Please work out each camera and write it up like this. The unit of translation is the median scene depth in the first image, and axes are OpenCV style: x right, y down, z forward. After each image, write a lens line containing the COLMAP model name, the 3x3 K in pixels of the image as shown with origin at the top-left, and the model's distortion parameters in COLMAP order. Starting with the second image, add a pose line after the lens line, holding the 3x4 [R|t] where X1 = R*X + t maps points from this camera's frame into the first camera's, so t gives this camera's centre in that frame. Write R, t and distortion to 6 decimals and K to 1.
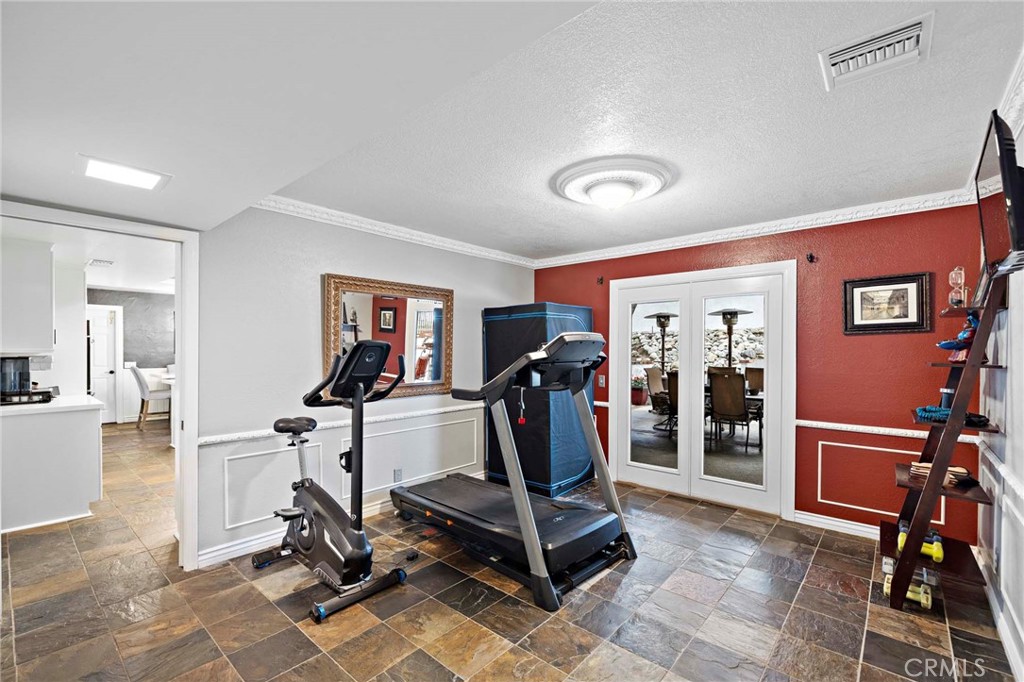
lens RADIAL K [[428.8, 0, 507.2], [0, 428.8, 350.4], [0, 0, 1]] dist [-0.000906, -0.000436]
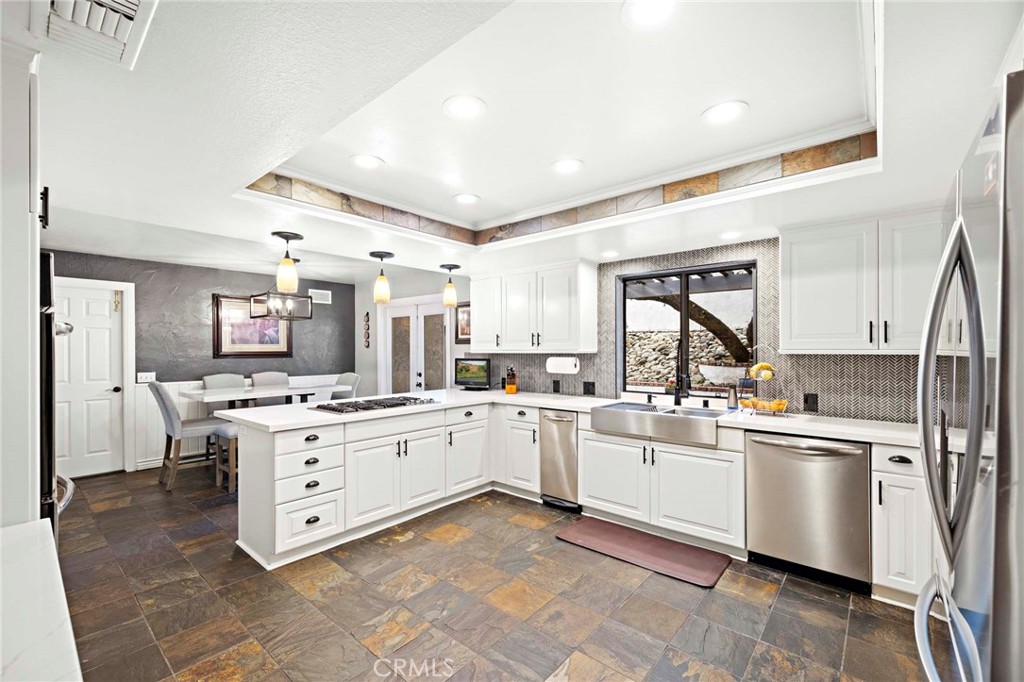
lens RADIAL K [[428.8, 0, 506.8], [0, 428.8, 350.0], [0, 0, 1]] dist [-0.000906, -0.000436]
pose [[0.999999, -0.000553, -0.001521, -0.356992], [0.000548, 0.999994, -0.003488, -0.003534], [0.001523, 0.003487, 0.999993, 0.379431]]
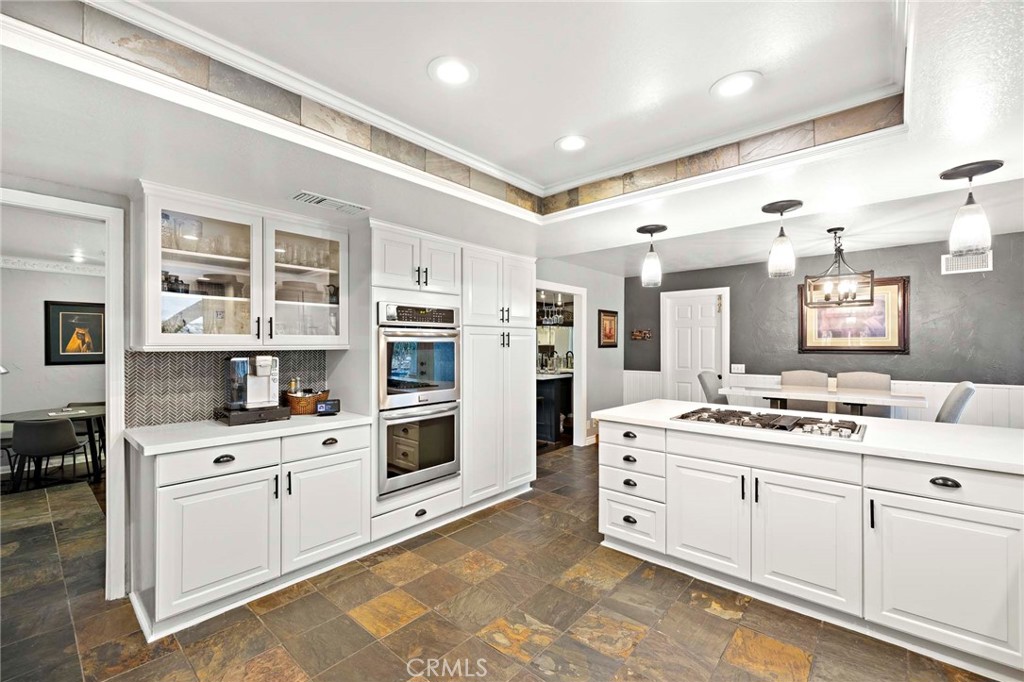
lens RADIAL K [[428.8, 0, 514.0], [0, 428.8, 343.1], [0, 0, 1]] dist [-0.000906, -0.000436]
pose [[-0.005746, -0.002786, -0.999980, -0.172615], [-0.004633, 0.999985, -0.002760, -0.004542], [0.999973, 0.004617, -0.005759, 0.643067]]
